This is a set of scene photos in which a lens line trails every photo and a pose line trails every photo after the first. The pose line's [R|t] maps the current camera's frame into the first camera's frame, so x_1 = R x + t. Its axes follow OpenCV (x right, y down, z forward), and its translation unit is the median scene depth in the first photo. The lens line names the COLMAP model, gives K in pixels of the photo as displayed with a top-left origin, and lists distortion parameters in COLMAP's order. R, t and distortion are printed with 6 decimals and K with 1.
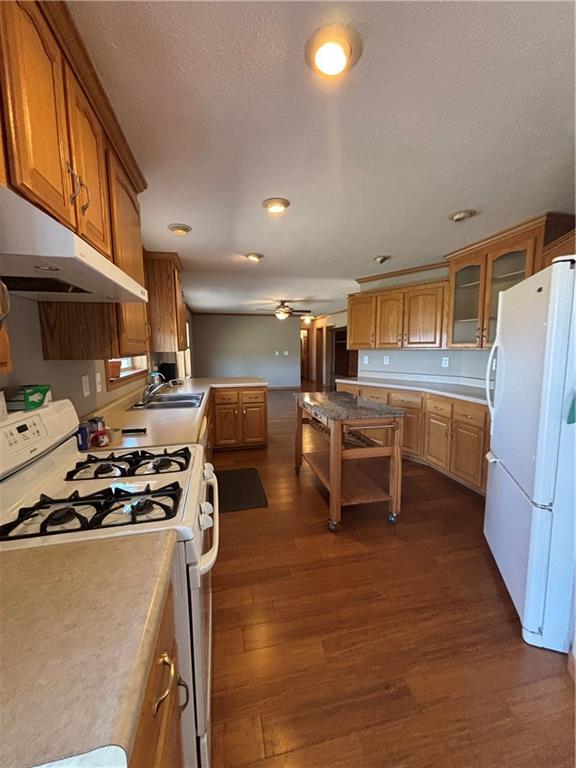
lens RADIAL K [[306.6, 0, 284.9], [0, 306.6, 384.8], [0, 0, 1]] dist [-0.002623, -0.000456]
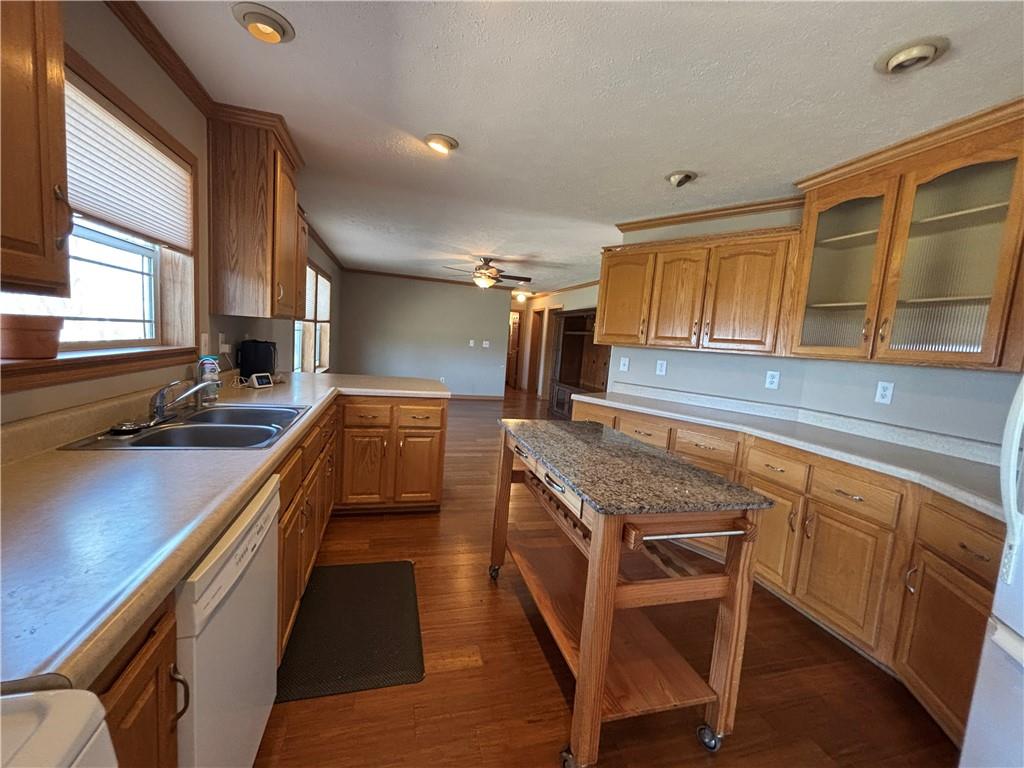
lens RADIAL K [[424.6, 0, 506.1], [0, 424.6, 387.8], [0, 0, 1]] dist [-0.000856, 0.000269]
pose [[0.995258, 0.074940, 0.062009, -0.004637], [-0.074518, 0.997178, -0.009100, -0.015584], [-0.062516, 0.004436, 0.998034, 0.257294]]
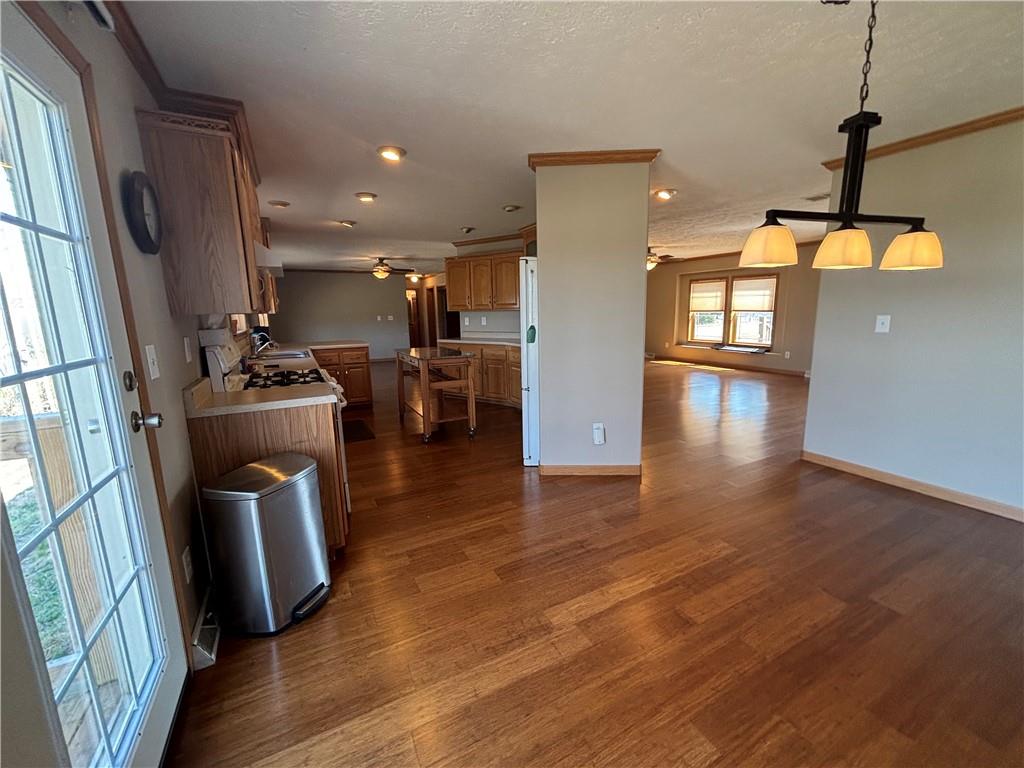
lens RADIAL K [[408.8, 0, 514.5], [0, 408.8, 386.8], [0, 0, 1]] dist [-0.002623, -0.000456]
pose [[0.959281, -0.059742, 0.276065, 0.026466], [0.043415, 0.996948, 0.064885, 0.072774], [-0.279098, -0.050258, 0.958946, -0.481915]]
